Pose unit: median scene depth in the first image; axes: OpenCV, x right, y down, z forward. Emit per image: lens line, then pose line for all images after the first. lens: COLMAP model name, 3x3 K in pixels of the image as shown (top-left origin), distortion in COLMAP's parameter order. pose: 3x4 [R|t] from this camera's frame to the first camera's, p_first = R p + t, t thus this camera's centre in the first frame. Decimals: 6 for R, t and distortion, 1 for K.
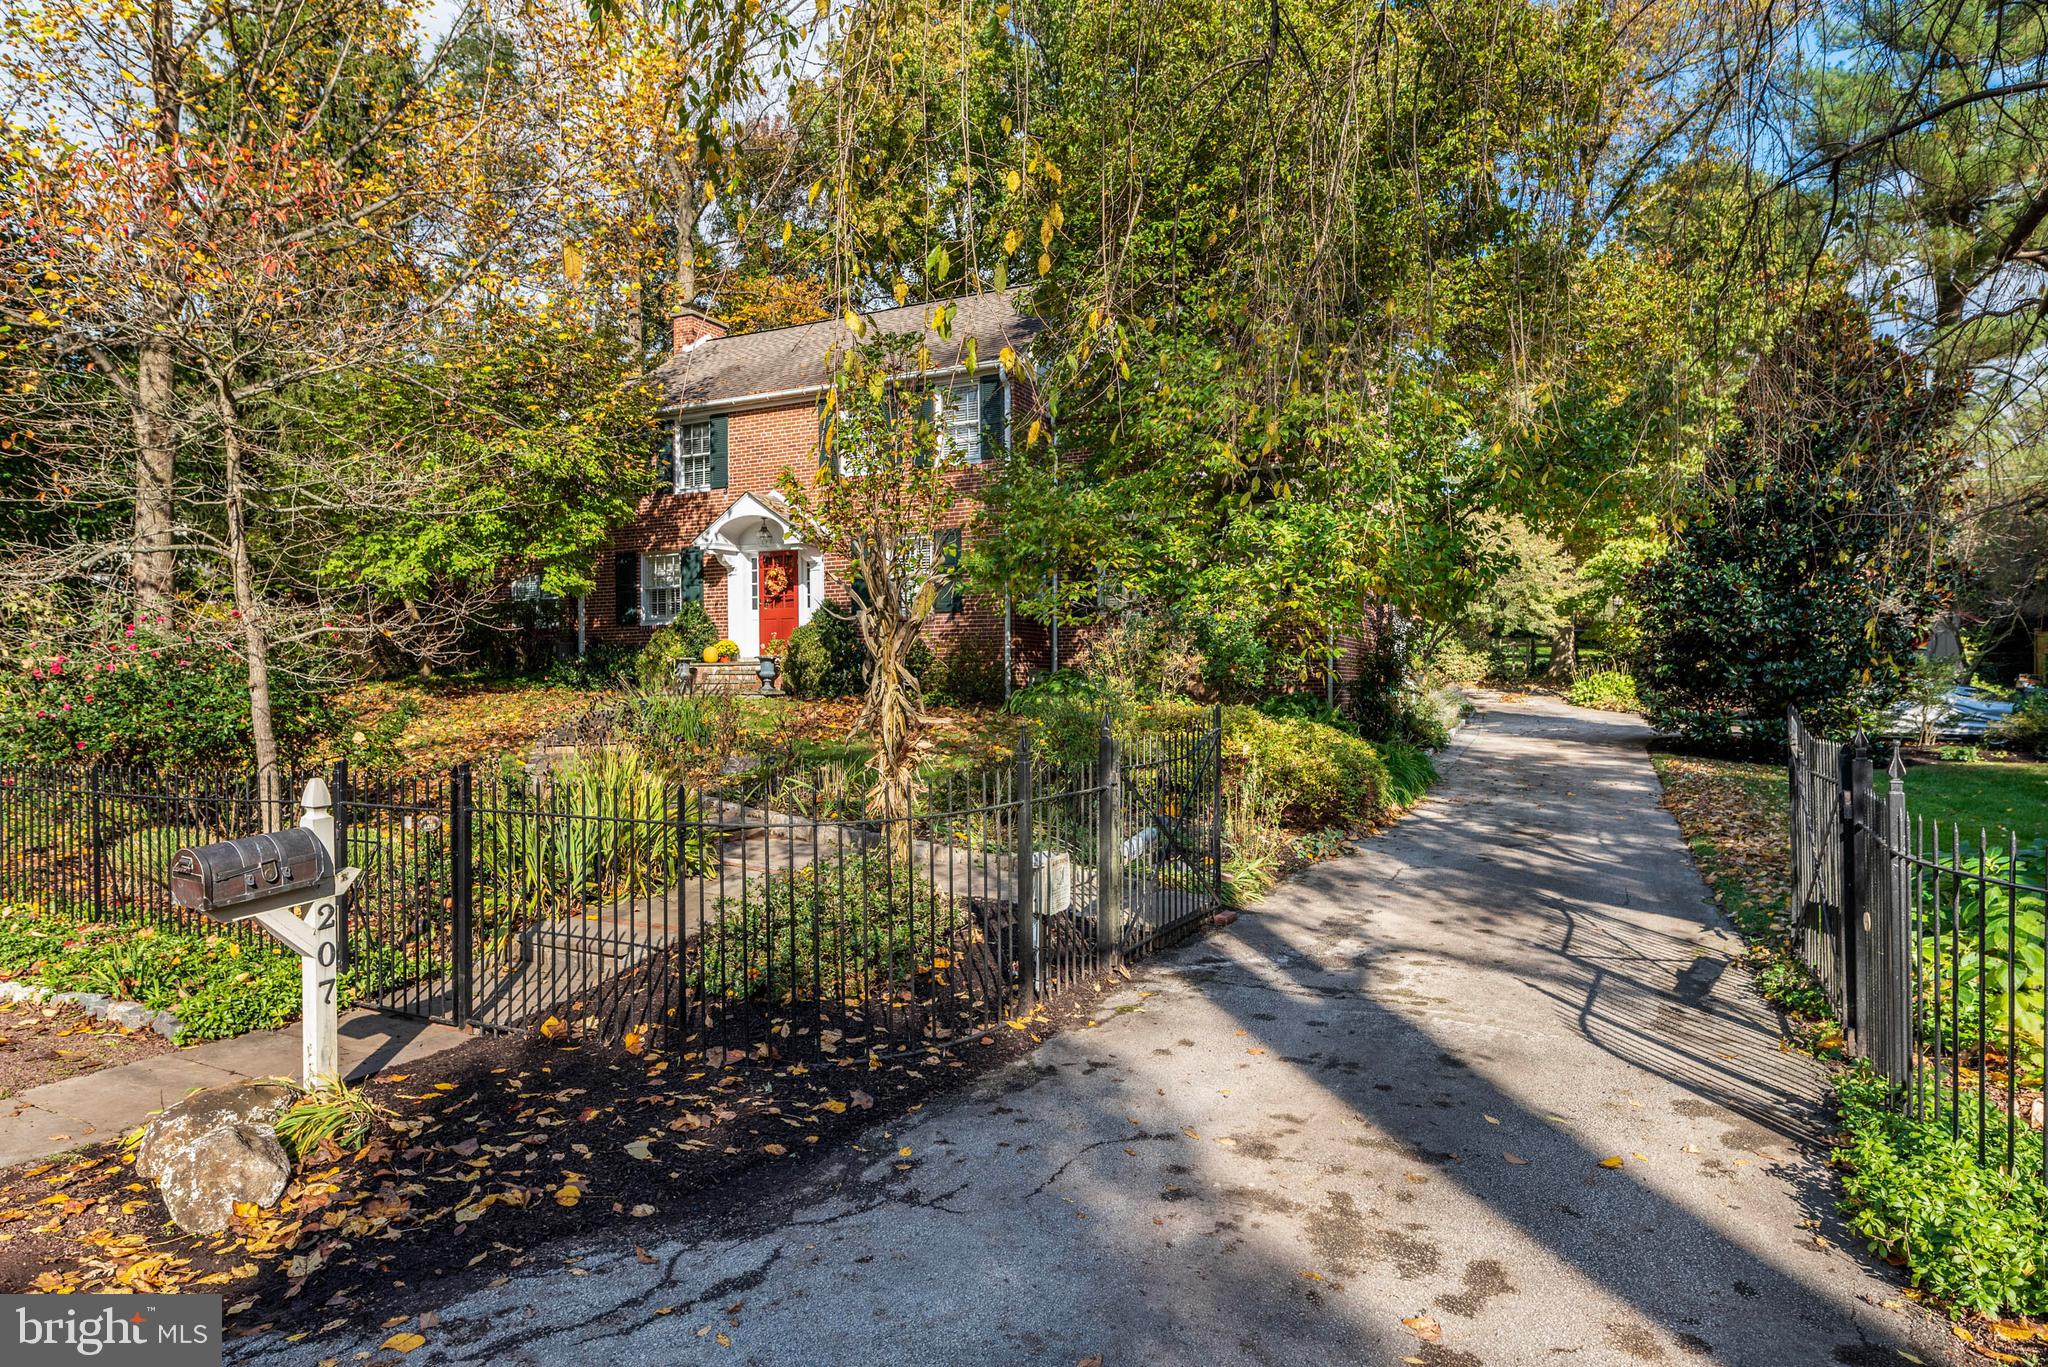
lens RADIAL K [[1202.6, 0, 1024.0], [0, 1202.6, 683.5], [0, 0, 1]] dist [-0.000467, -0.000410]
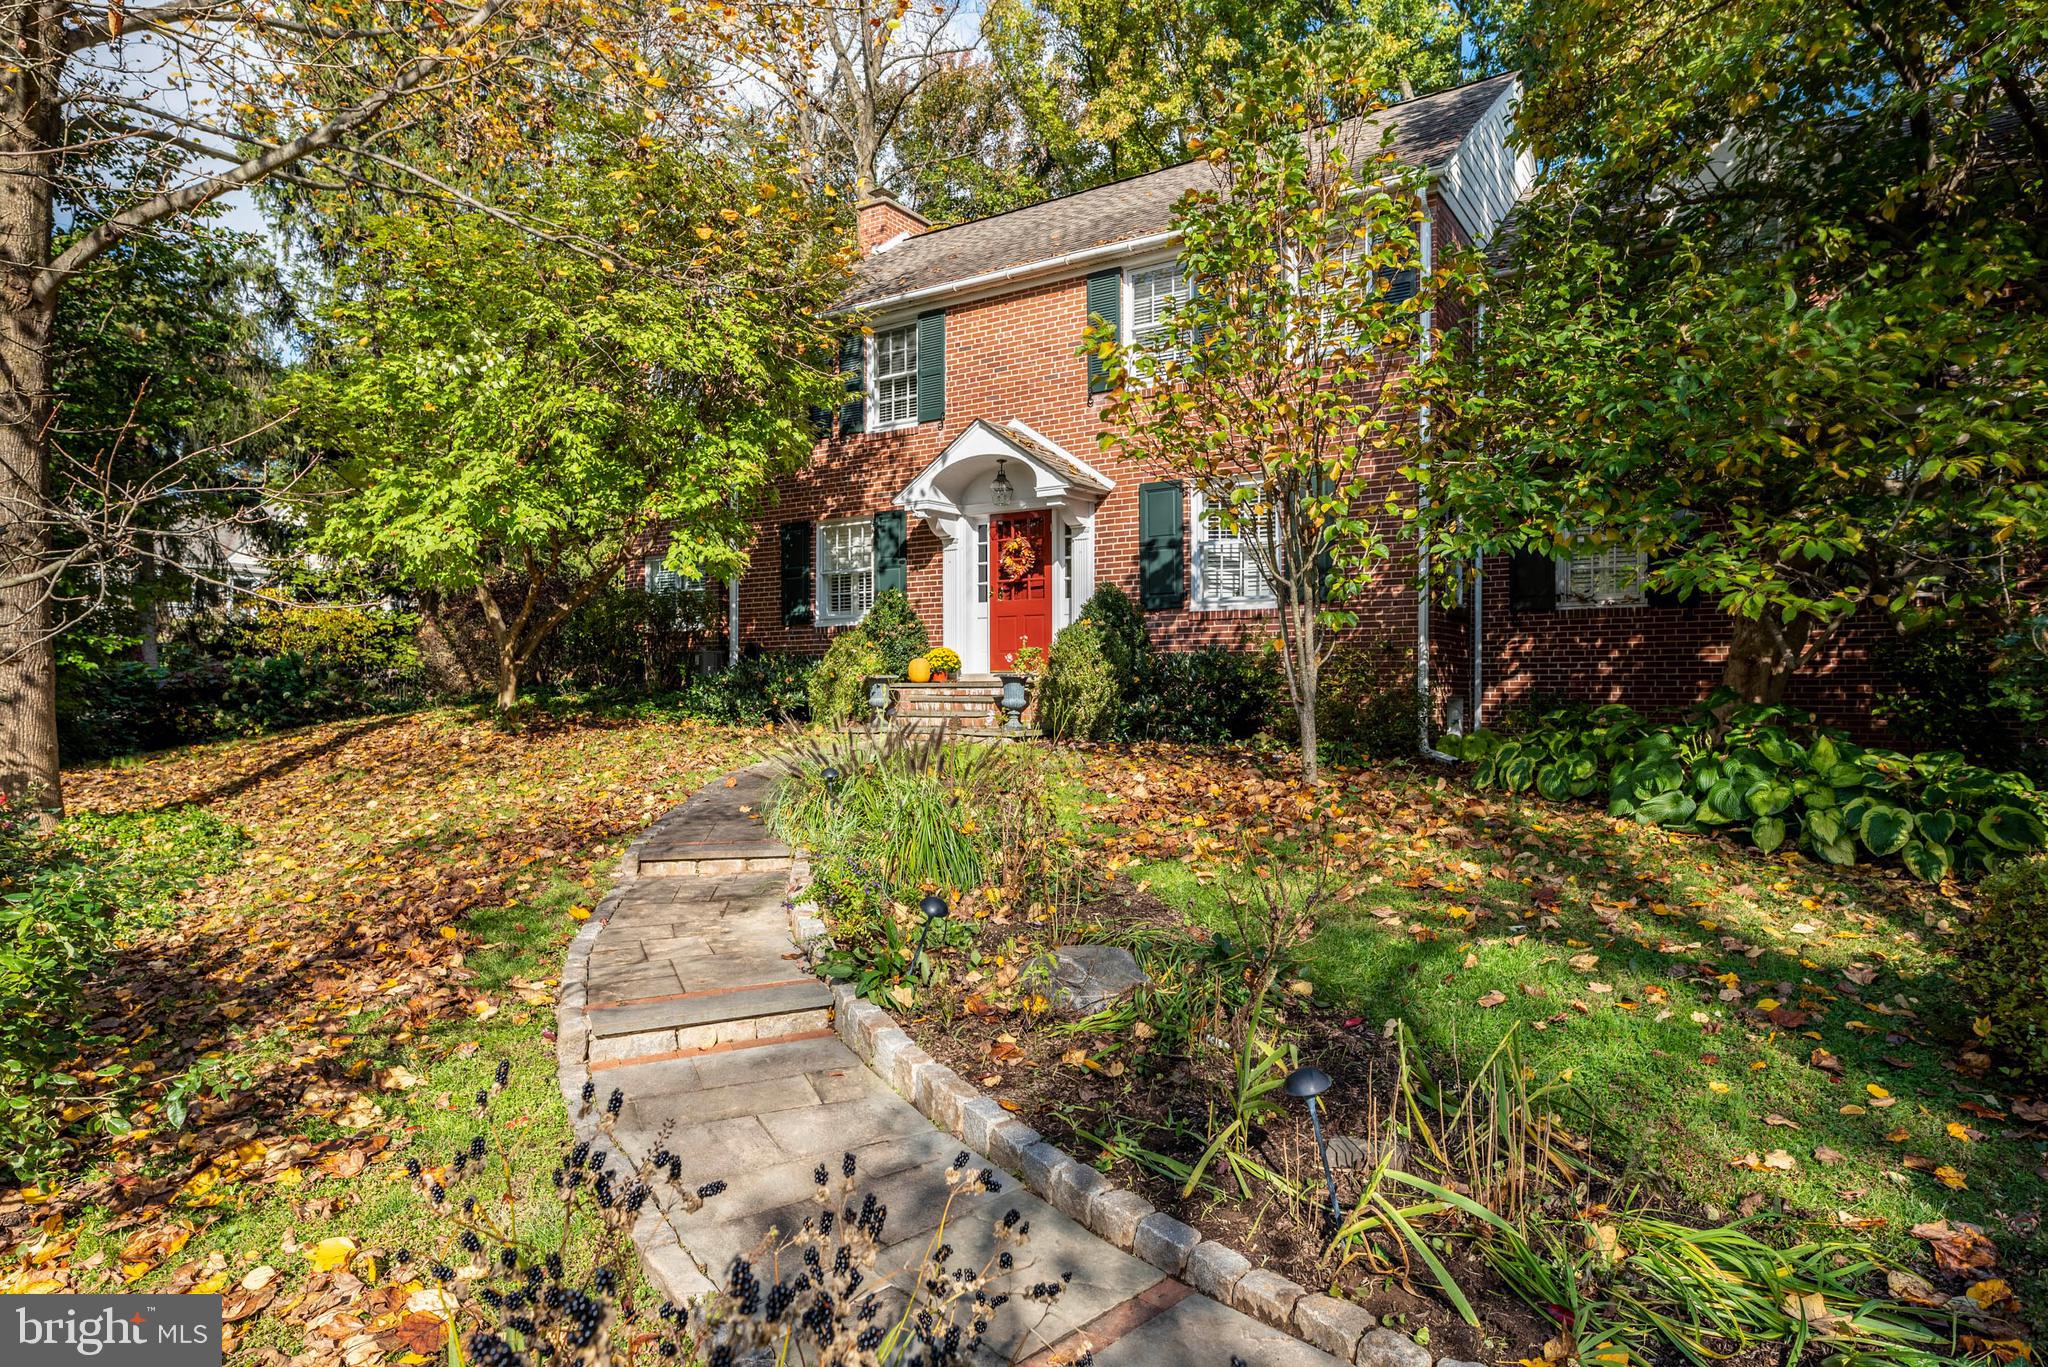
lens RADIAL K [[1202.6, 0, 1024.0], [0, 1202.6, 683.5], [0, 0, 1]] dist [-0.000467, -0.000410]
pose [[0.991565, 0.005085, -0.129511, -0.117189], [-0.005681, 0.999975, -0.004233, -0.014009], [0.129487, 0.004933, 0.991569, 0.350515]]
